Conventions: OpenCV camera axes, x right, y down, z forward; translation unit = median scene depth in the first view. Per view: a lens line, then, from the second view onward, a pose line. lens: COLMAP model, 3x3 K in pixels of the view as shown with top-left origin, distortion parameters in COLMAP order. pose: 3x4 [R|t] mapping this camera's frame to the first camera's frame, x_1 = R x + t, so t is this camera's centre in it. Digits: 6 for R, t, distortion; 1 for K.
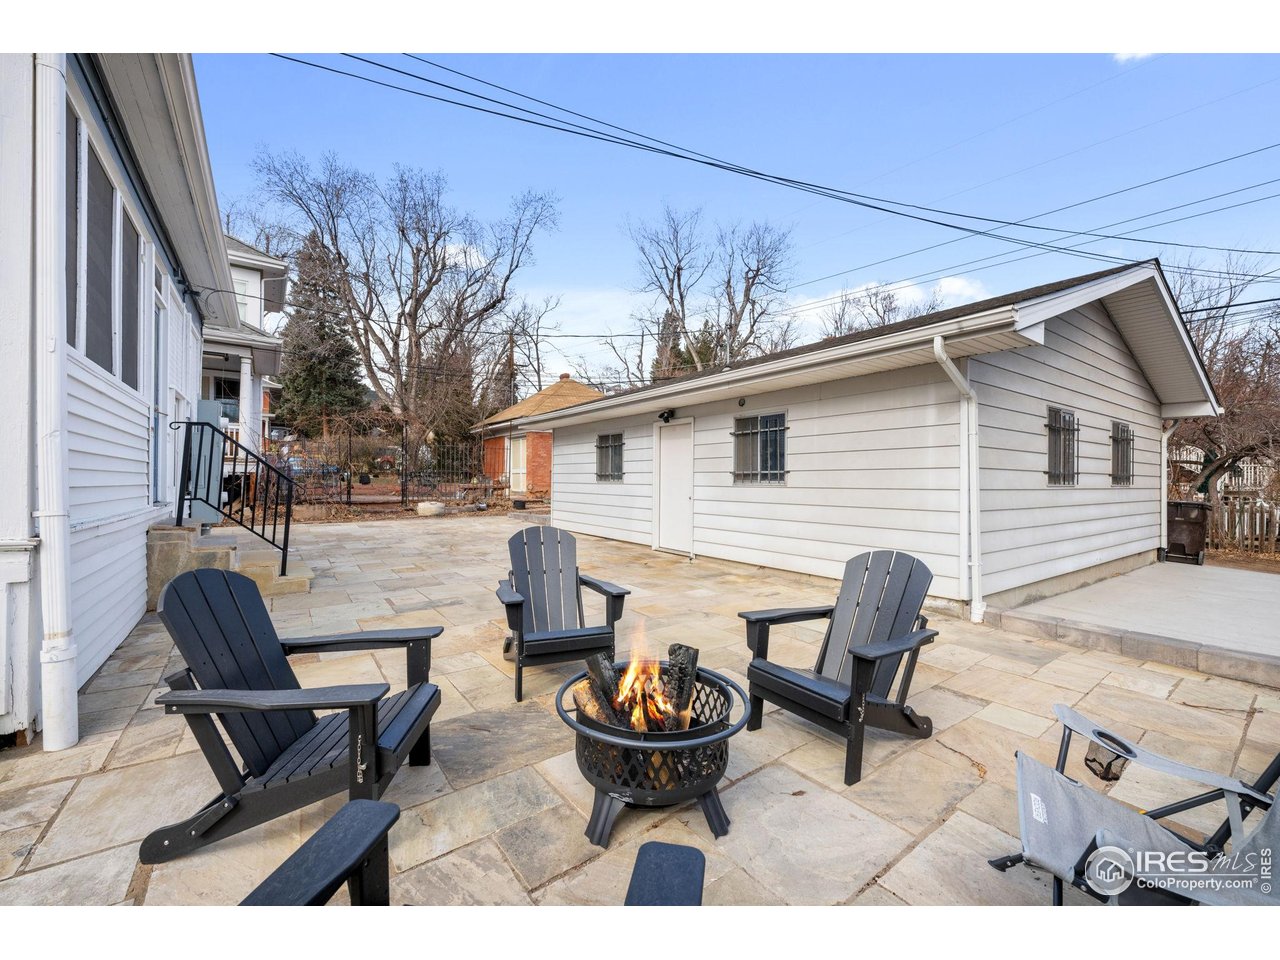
lens RADIAL K [[521.8, 0, 642.9], [0, 521.8, 482.3], [0, 0, 1]] dist [-0.002598, -0.000039]
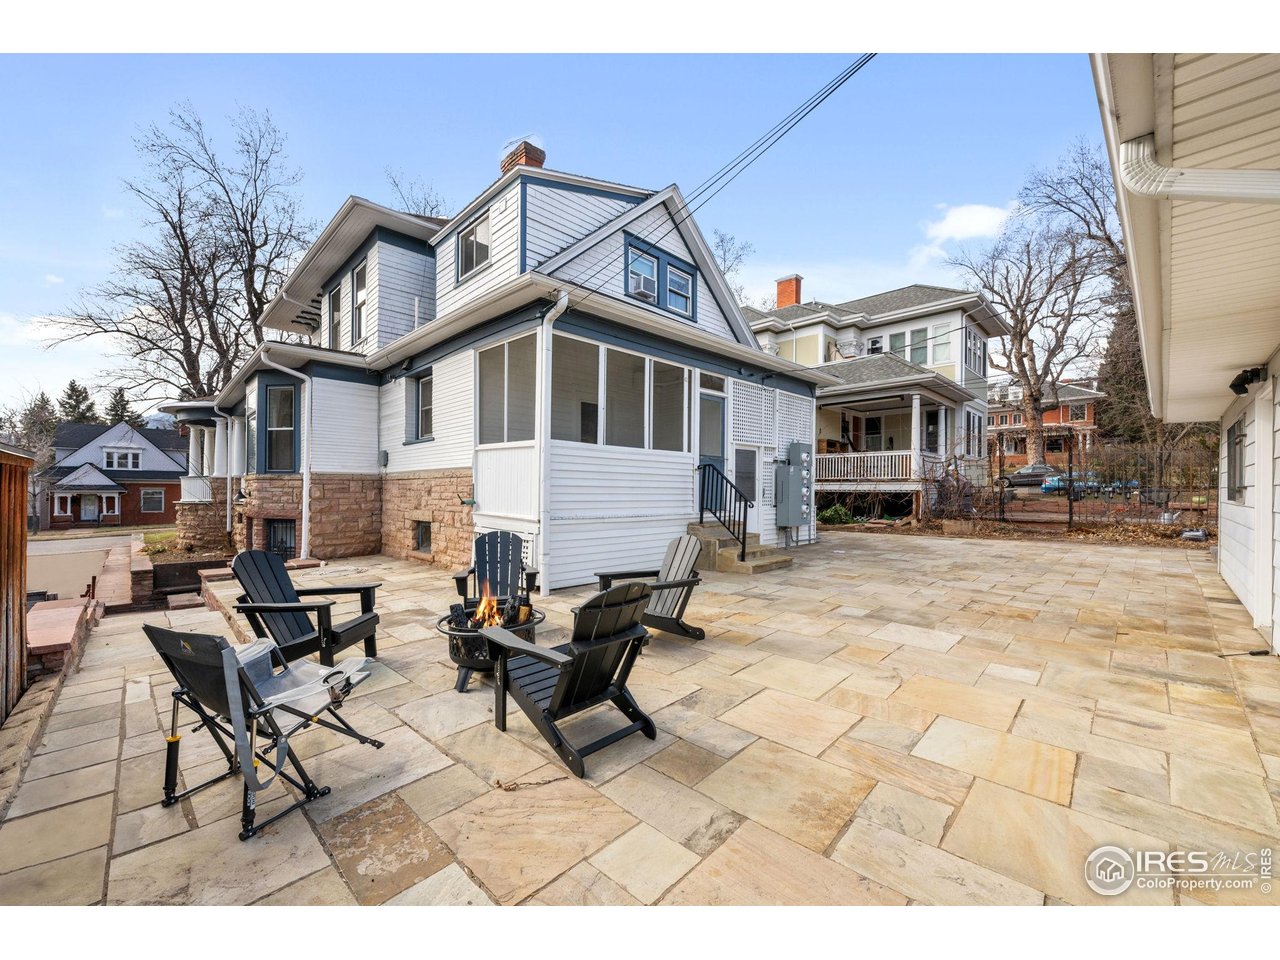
lens RADIAL K [[521.8, 0, 644.5], [0, 521.8, 486.1], [0, 0, 1]] dist [-0.002598, -0.000039]
pose [[0.157555, -0.016343, -0.987375, 0.300878], [-0.004794, 0.999839, -0.017315, -0.004350], [0.987499, 0.007461, 0.157452, 0.188668]]
